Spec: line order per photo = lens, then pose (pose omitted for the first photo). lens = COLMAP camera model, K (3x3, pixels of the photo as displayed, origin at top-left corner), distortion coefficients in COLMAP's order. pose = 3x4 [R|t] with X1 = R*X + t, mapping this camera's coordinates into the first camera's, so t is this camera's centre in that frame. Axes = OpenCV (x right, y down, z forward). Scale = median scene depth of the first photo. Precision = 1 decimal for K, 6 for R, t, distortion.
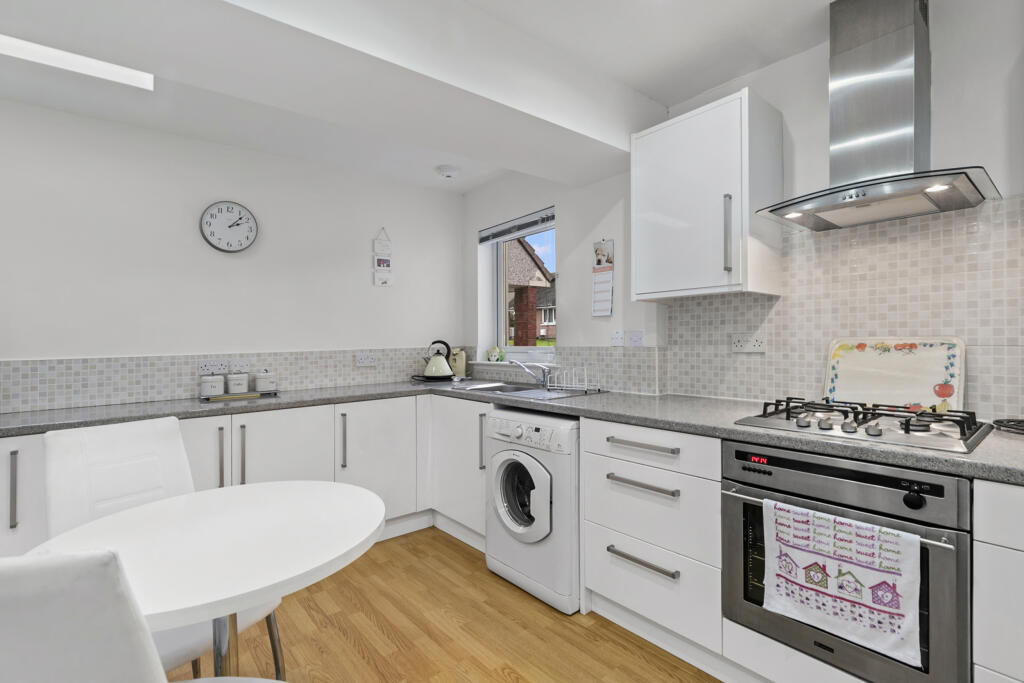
lens RADIAL K [[471.5, 0, 512.1], [0, 471.5, 336.8], [0, 0, 1]] dist [-0.000679, -0.000161]
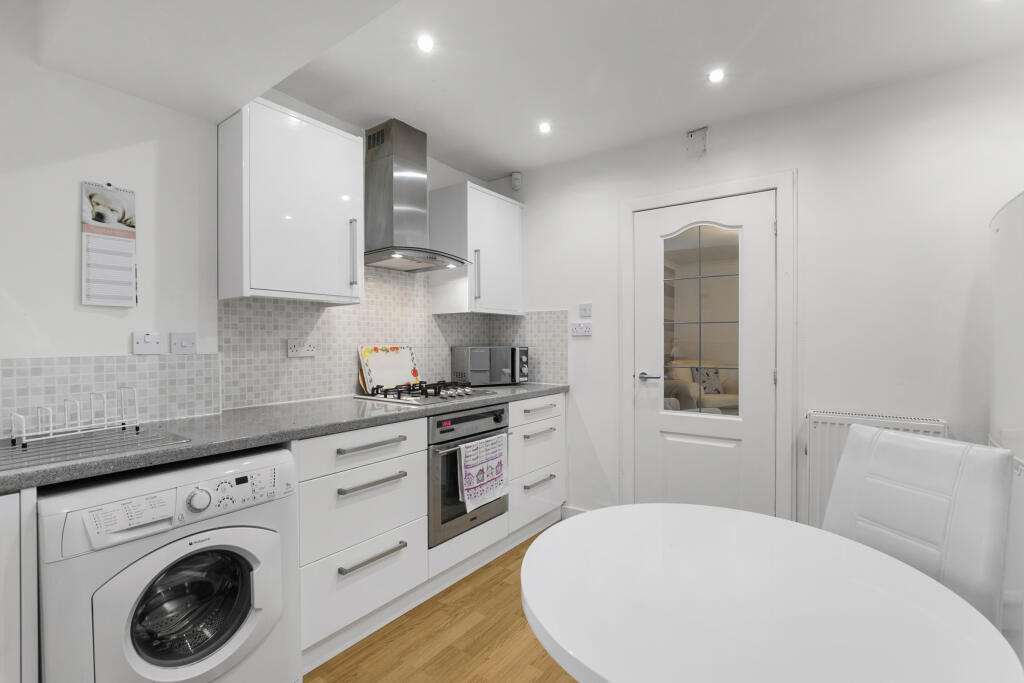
lens RADIAL K [[470.4, 0, 512.0], [0, 470.4, 341.5], [0, 0, 1]] dist [0.000618, 0.000018]
pose [[-0.238733, 0.016667, 0.970942, -0.670505], [0.005248, 0.999860, -0.015873, 0.018243], [-0.971071, 0.001306, -0.238787, 0.794779]]
